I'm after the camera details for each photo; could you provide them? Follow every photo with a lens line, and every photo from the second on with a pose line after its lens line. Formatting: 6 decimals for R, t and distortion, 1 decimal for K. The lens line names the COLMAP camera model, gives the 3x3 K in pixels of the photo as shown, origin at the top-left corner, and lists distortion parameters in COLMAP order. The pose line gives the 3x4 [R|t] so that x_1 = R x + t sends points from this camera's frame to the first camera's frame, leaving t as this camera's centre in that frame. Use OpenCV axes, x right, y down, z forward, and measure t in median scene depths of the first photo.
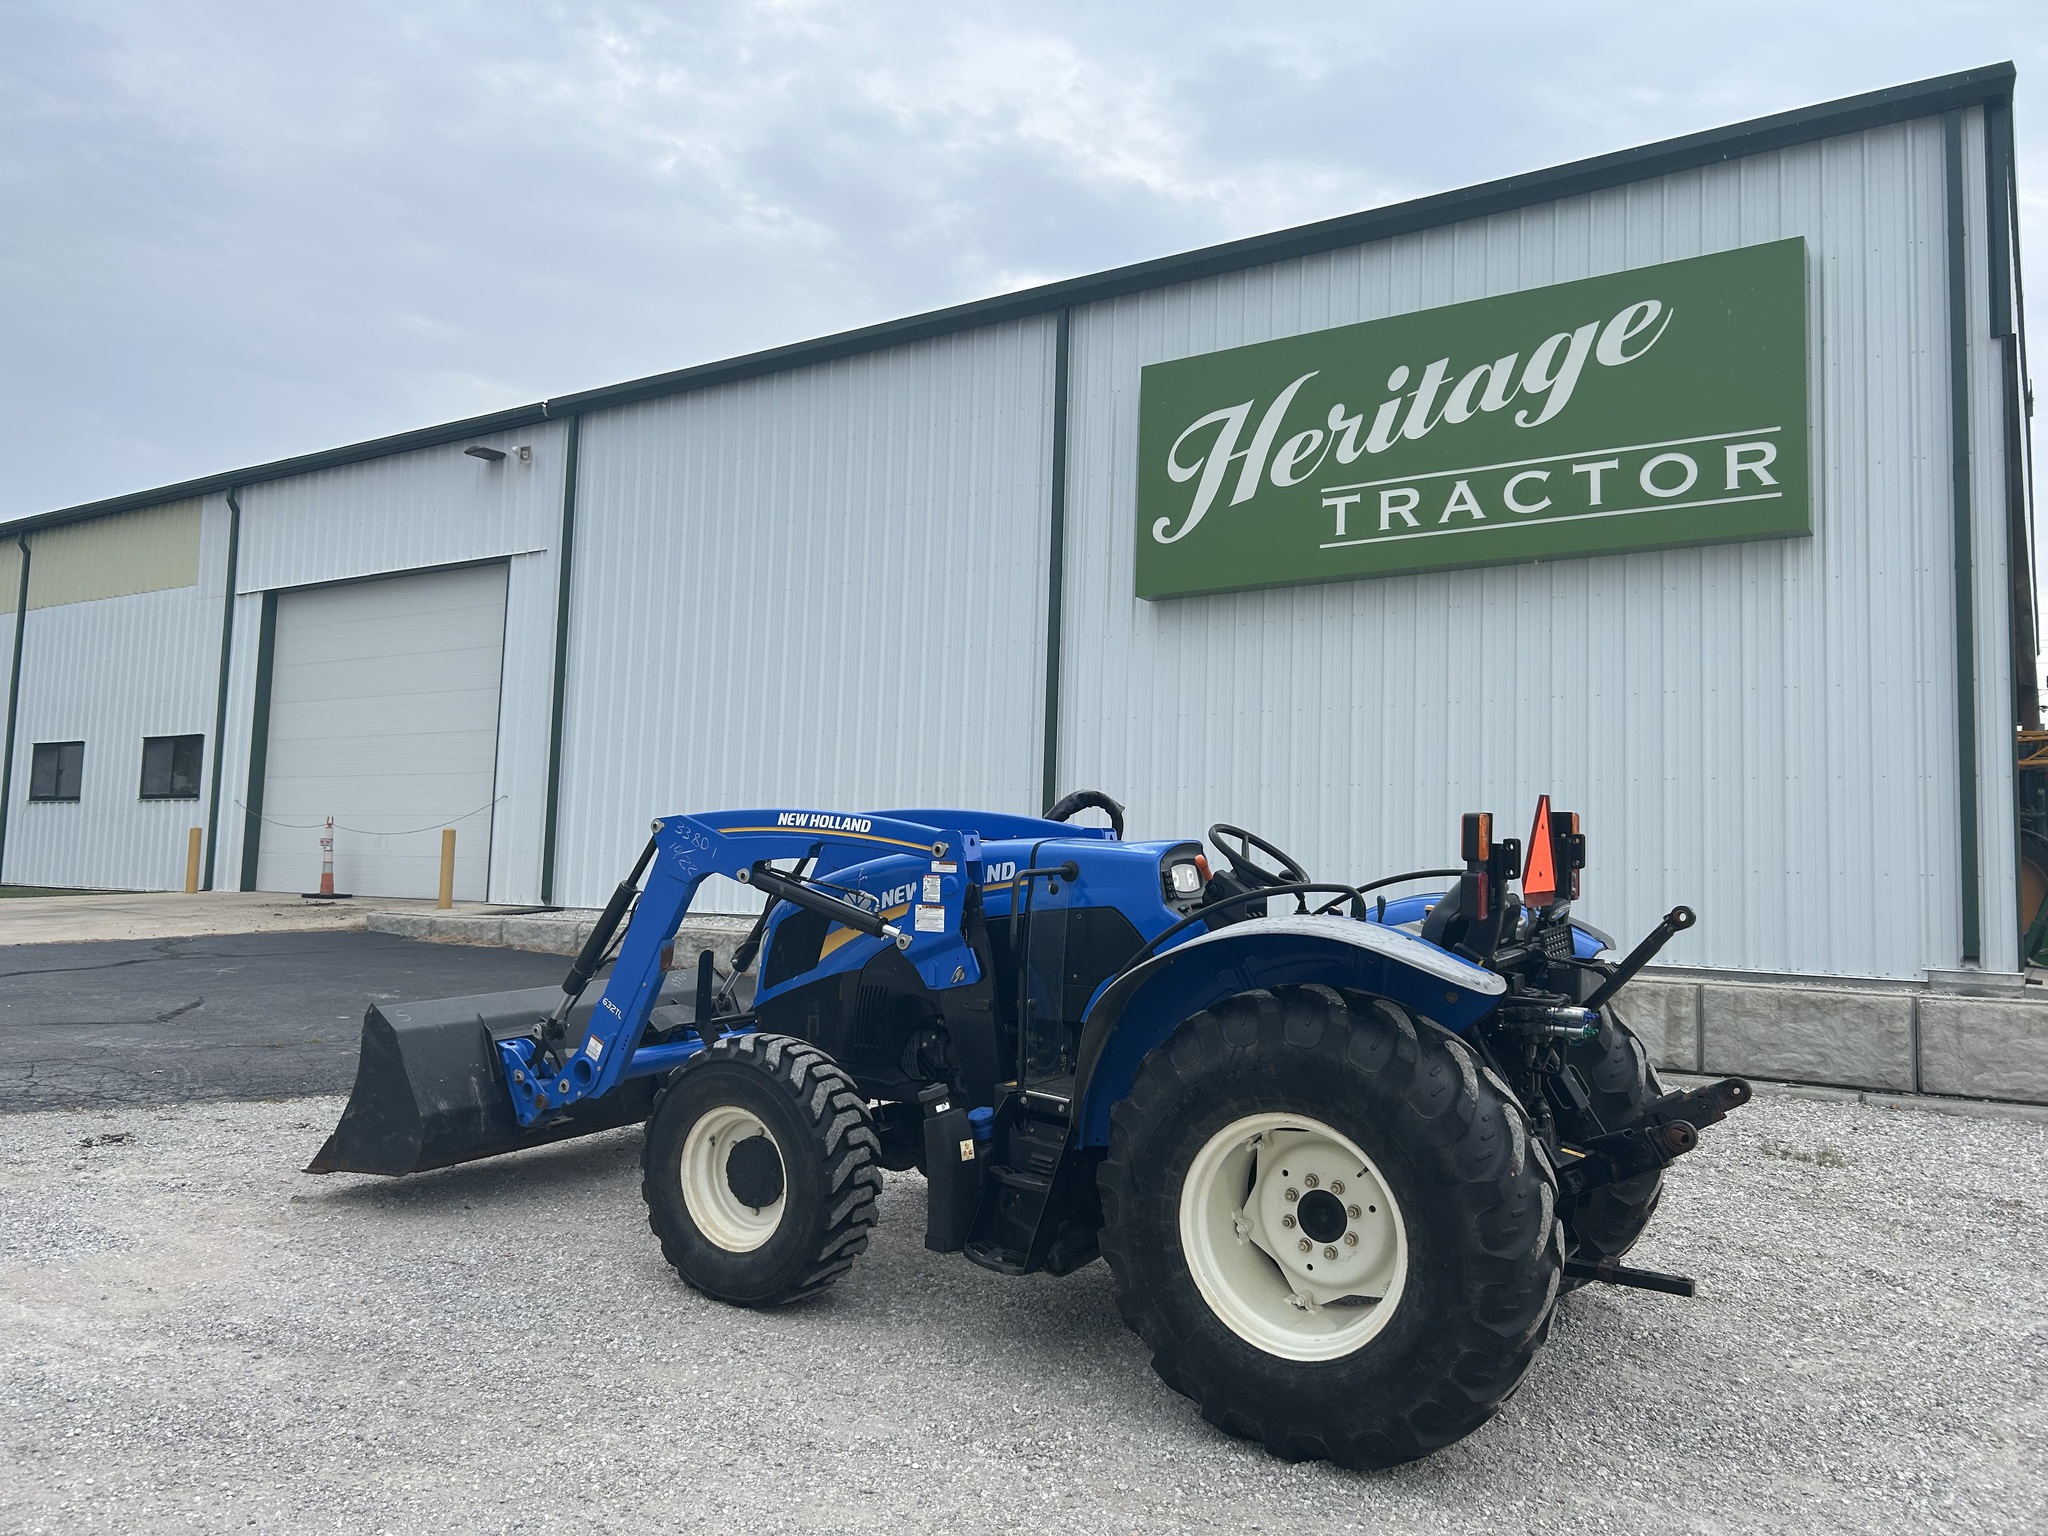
lens RADIAL K [[1473.9, 0, 1044.1], [0, 1473.9, 797.8], [0, 0, 1]] dist [0.081955, -0.153484]
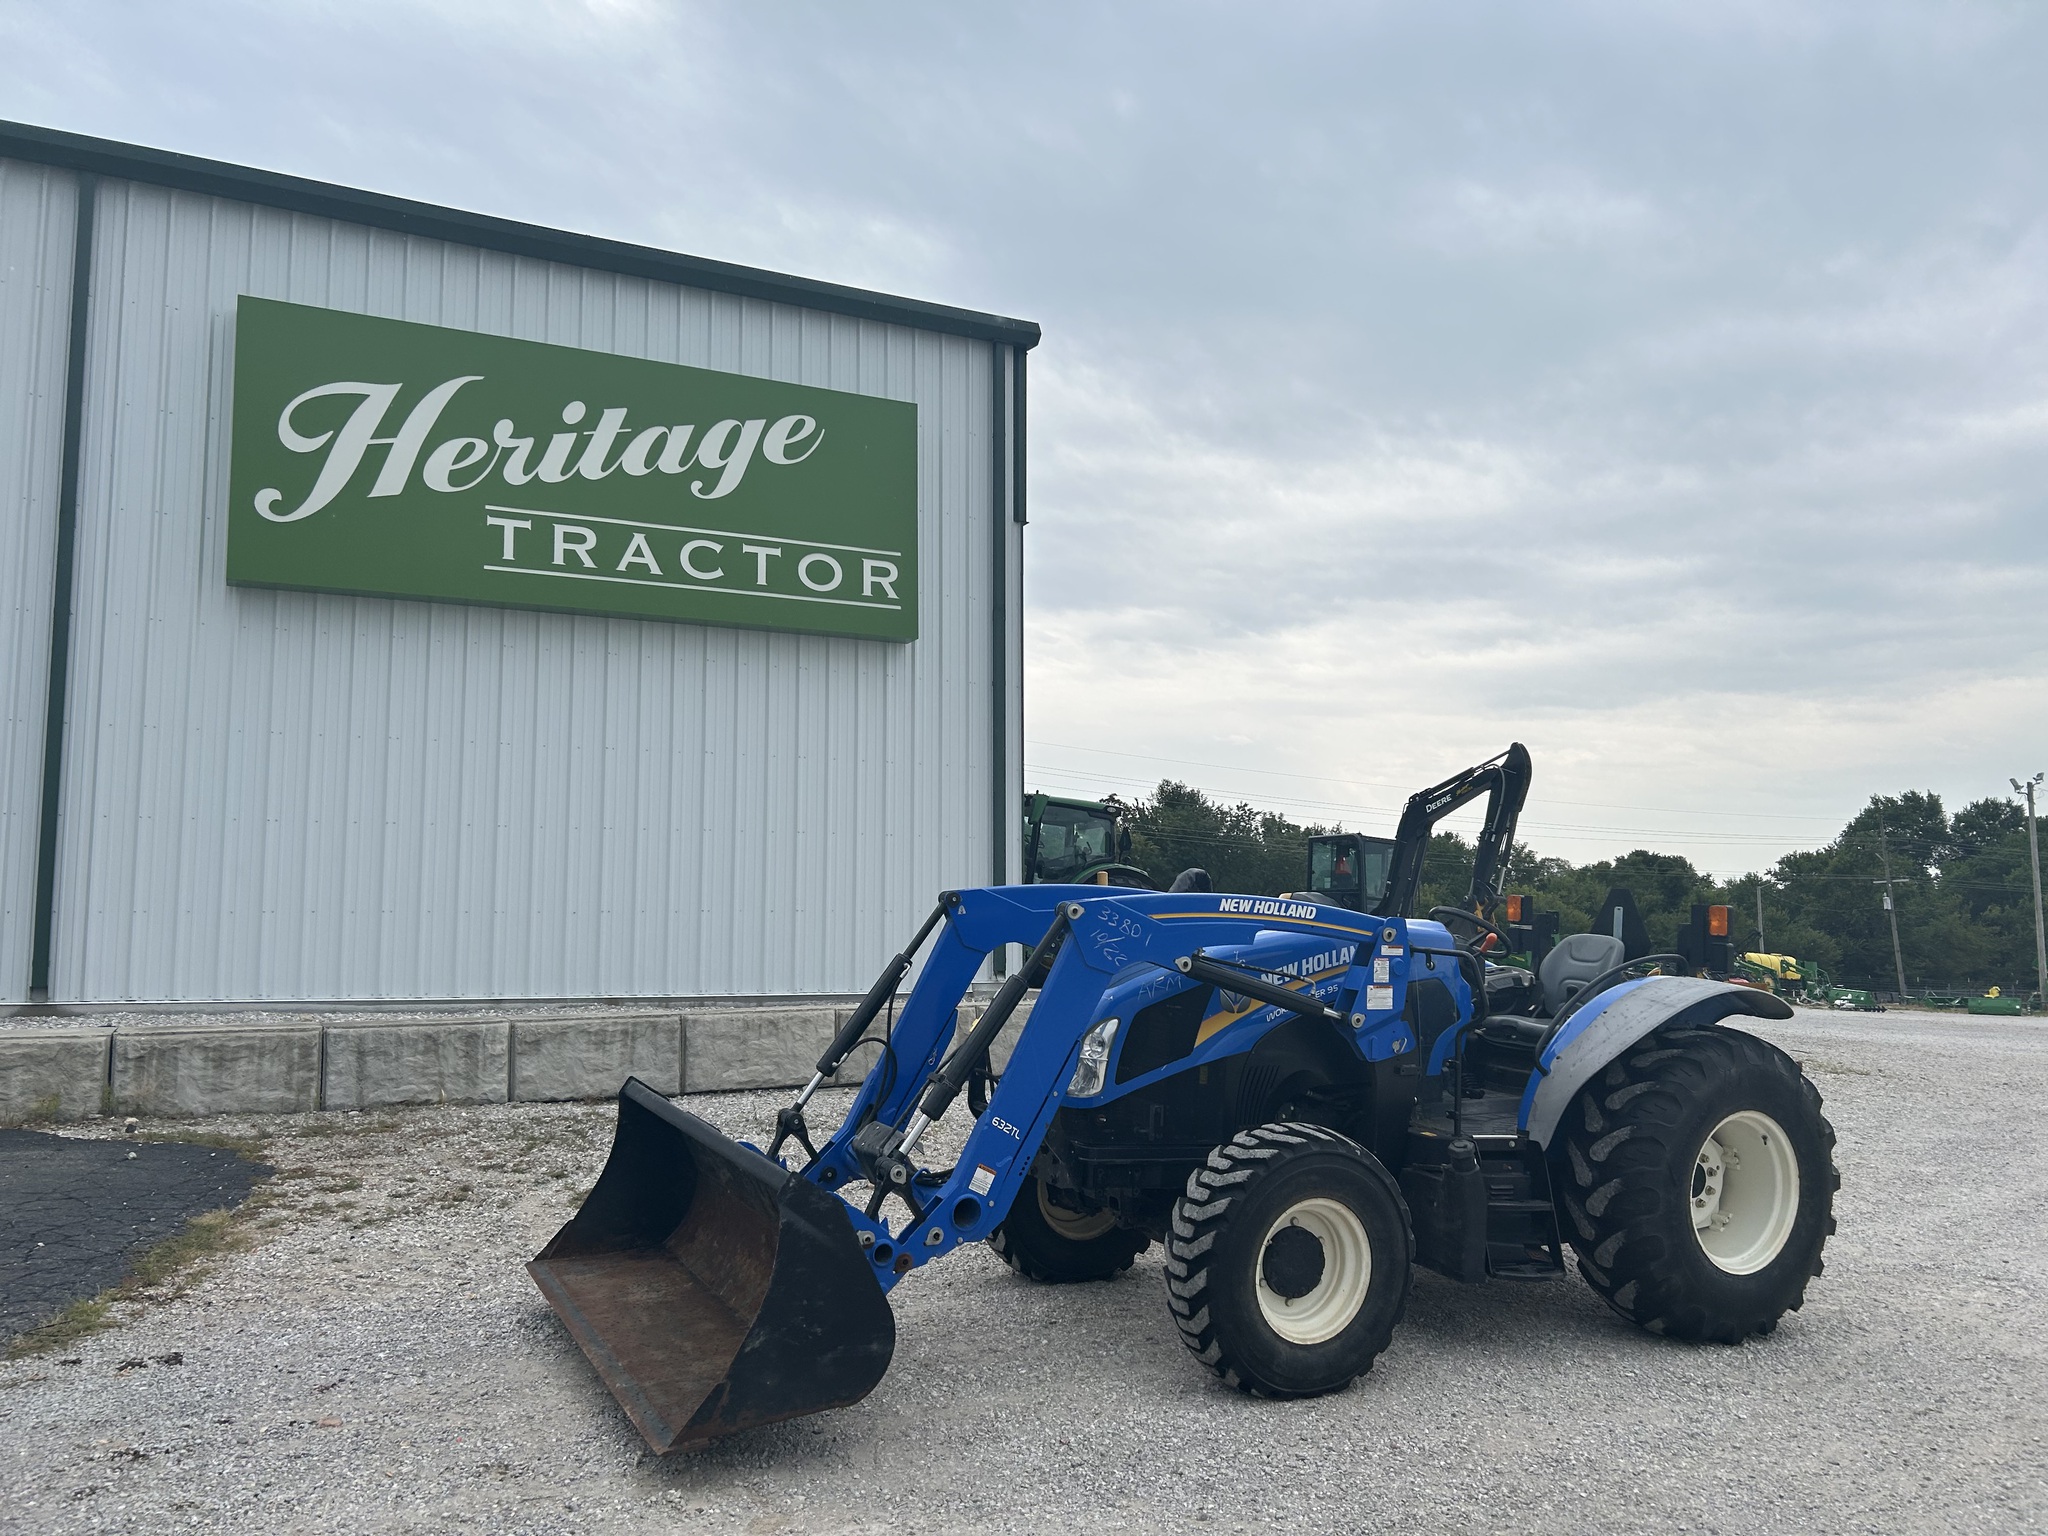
lens RADIAL K [[1469.3, 0, 1036.9], [0, 1469.3, 811.6], [0, 0, 1]] dist [0.030951, -0.032474]
pose [[0.527096, 0.040466, 0.848841, -0.425596], [-0.035362, 0.999045, -0.025668, -0.007246], [-0.849069, -0.016487, 0.528024, 0.235840]]
